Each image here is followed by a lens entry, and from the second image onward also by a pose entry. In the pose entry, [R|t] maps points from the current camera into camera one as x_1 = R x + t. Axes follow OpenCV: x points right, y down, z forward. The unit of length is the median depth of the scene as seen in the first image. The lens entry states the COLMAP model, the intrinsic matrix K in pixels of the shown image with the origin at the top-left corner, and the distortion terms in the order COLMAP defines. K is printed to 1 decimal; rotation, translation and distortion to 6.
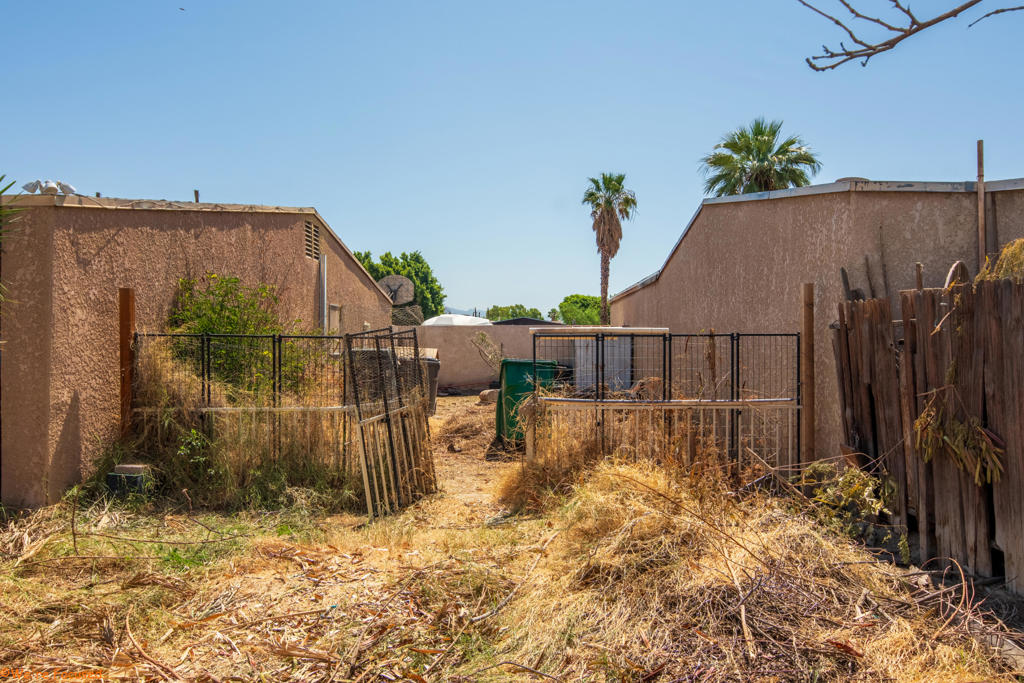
lens RADIAL K [[749.5, 0, 513.4], [0, 749.5, 338.8], [0, 0, 1]] dist [0.006327, 0.001828]
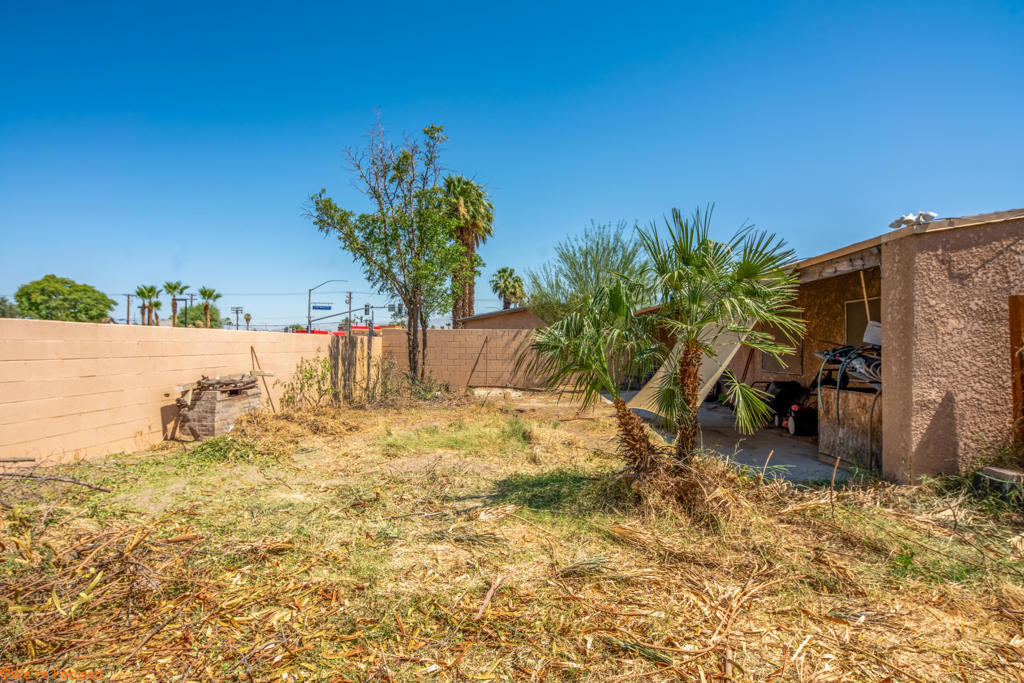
lens RADIAL K [[491.3, 0, 513.6], [0, 491.3, 343.3], [0, 0, 1]] dist [-0.001232, -0.000060]
pose [[0.011009, -0.013999, -0.999841, 0.151527], [0.001087, 0.999902, -0.013987, 0.006254], [0.999939, -0.000933, 0.011023, 0.344745]]
